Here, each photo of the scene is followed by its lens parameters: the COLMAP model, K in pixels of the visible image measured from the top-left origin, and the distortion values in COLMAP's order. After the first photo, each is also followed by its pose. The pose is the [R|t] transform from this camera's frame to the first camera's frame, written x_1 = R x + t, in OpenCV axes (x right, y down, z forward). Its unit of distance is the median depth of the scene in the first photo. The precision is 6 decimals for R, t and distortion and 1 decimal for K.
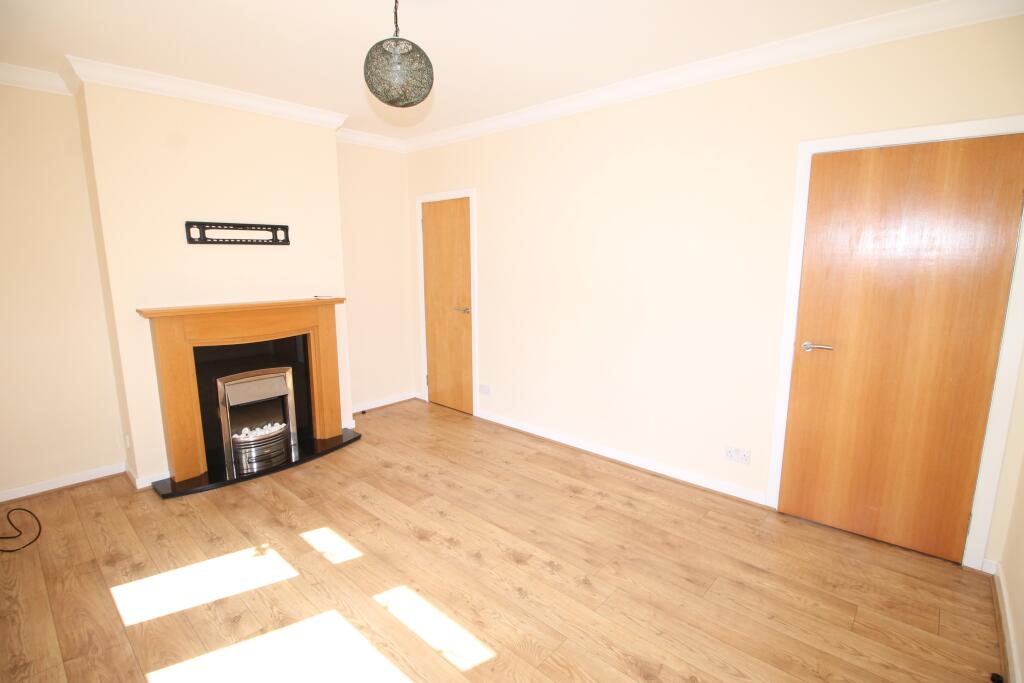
lens RADIAL K [[480.1, 0, 514.4], [0, 480.1, 339.2], [0, 0, 1]] dist [0.000060, -0.018399]
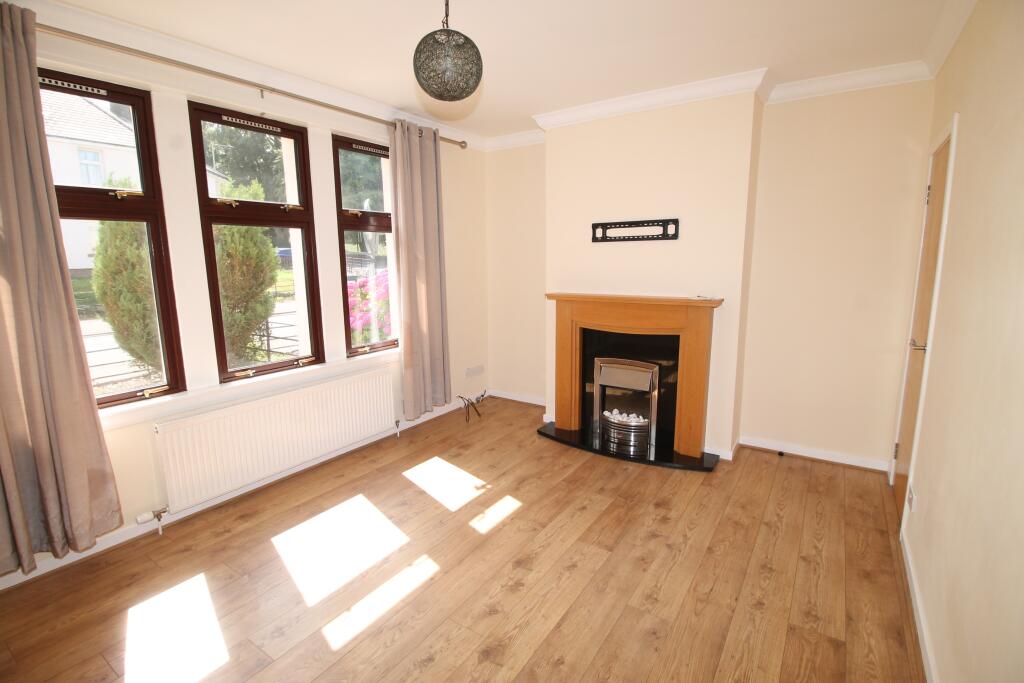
lens RADIAL K [[480.1, 0, 514.4], [0, 480.1, 339.2], [0, 0, 1]] dist [0.000060, -0.018399]
pose [[0.134083, 0.164699, -0.977188, 0.500378], [-0.154070, 0.977566, 0.143622, -0.102555], [0.978920, 0.131298, 0.156451, 0.638863]]
